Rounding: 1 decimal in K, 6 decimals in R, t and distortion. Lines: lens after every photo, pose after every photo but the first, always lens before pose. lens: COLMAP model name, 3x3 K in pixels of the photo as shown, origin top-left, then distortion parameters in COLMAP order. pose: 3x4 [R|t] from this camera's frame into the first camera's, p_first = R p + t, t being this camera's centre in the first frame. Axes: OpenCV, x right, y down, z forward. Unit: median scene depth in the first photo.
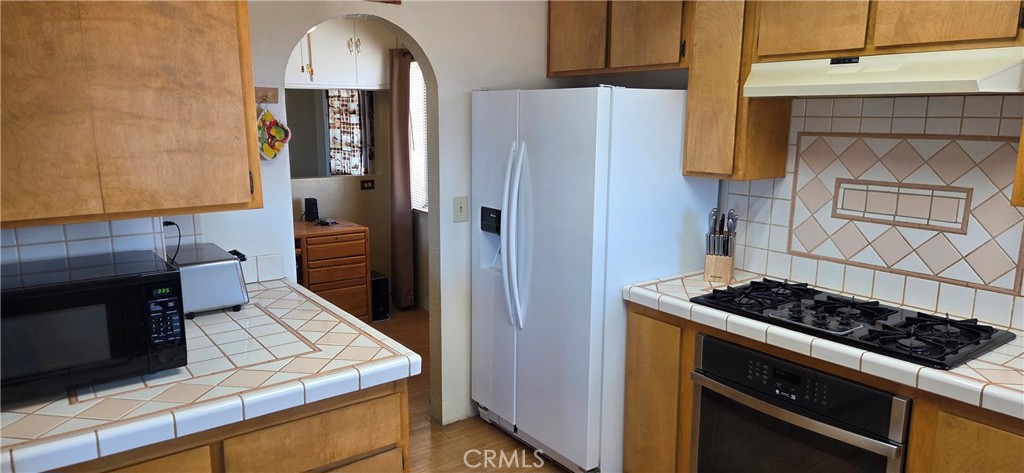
lens RADIAL K [[683.9, 0, 517.9], [0, 683.9, 254.2], [0, 0, 1]] dist [0.053790, -0.030061]
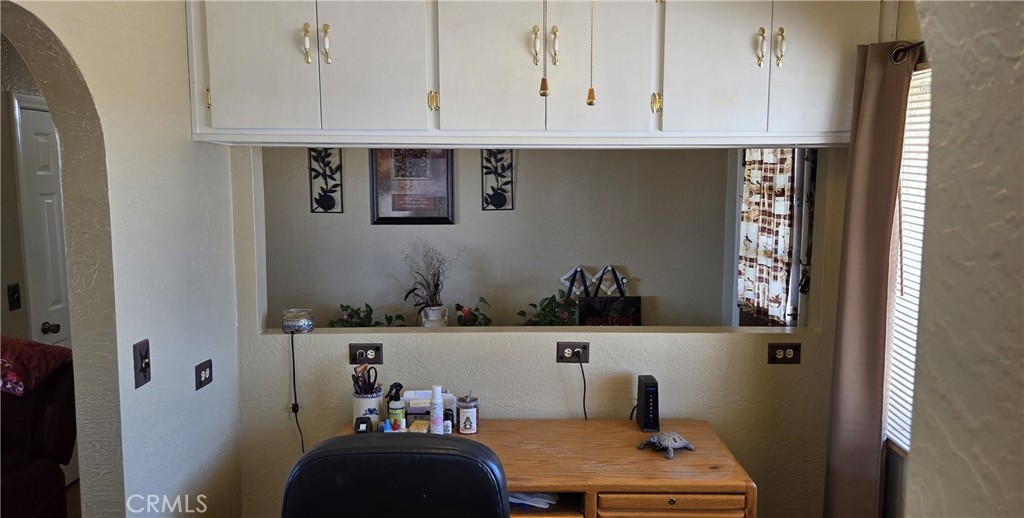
lens RADIAL K [[765.4, 0, 541.1], [0, 765.4, 258.7], [0, 0, 1]] dist [0.061173, 0.000120]
pose [[0.814986, 0.059915, -0.576375, -0.134113], [-0.117553, 0.991054, -0.063197, -0.242992], [0.567432, 0.119260, 0.814738, 1.065414]]
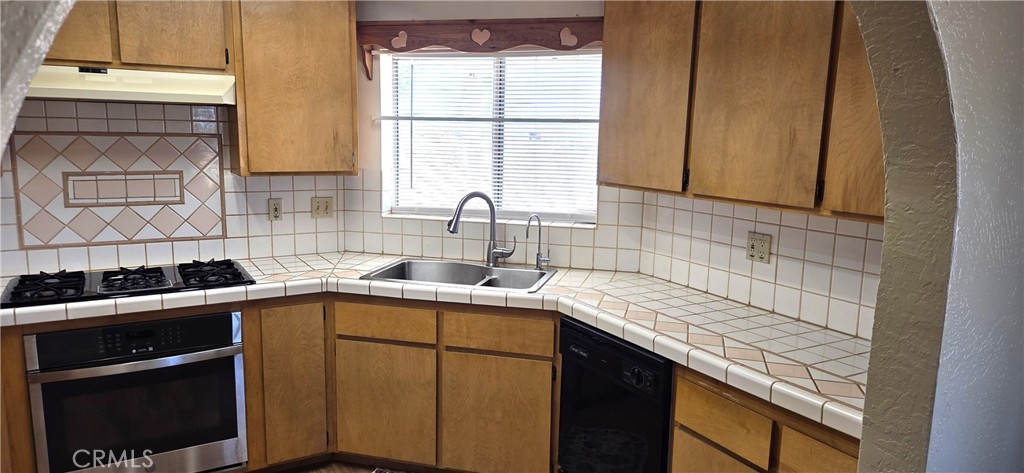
lens RADIAL K [[683.9, 0, 507.8], [0, 683.9, 239.4], [0, 0, 1]] dist [0.053790, -0.030061]
pose [[0.113149, -0.156002, 0.981255, -0.568163], [0.190822, 0.972624, 0.132626, -0.016349], [-0.975082, 0.172239, 0.139821, 0.160782]]
